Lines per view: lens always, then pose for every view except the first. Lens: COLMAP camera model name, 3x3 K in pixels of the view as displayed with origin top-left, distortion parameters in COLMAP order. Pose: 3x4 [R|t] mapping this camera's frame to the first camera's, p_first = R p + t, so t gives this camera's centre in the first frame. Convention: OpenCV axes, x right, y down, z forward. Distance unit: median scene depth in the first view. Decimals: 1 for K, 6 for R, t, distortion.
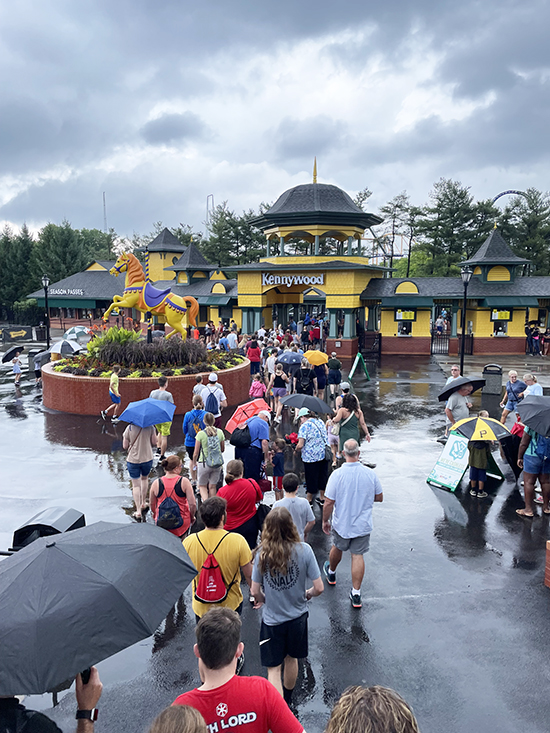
lens RADIAL K [[535.5, 0, 275.0], [0, 535.5, 366.5], [0, 0, 1]] dist [0.078528, -0.103700]
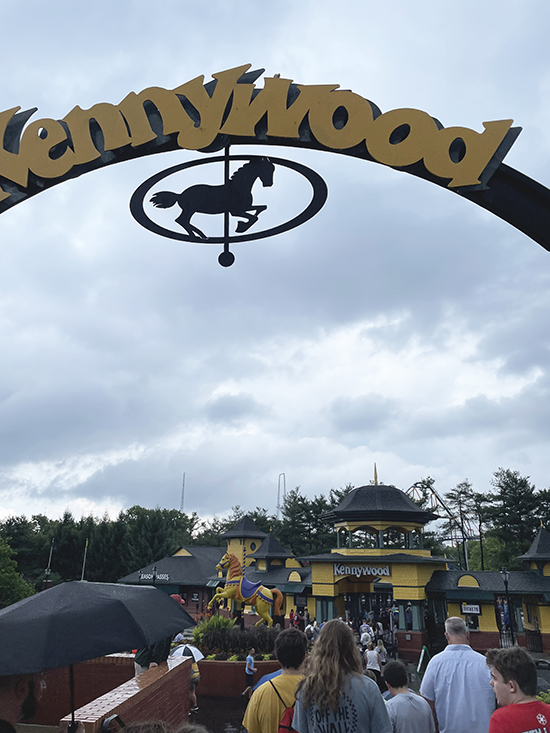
lens RADIAL K [[535.5, 0, 275.0], [0, 535.5, 366.5], [0, 0, 1]] dist [0.078528, -0.103700]
pose [[0.992060, -0.032163, -0.121583, 0.003893], [-0.030358, 0.876918, -0.479680, 0.009034], [0.122046, 0.479562, 0.868979, -0.161148]]
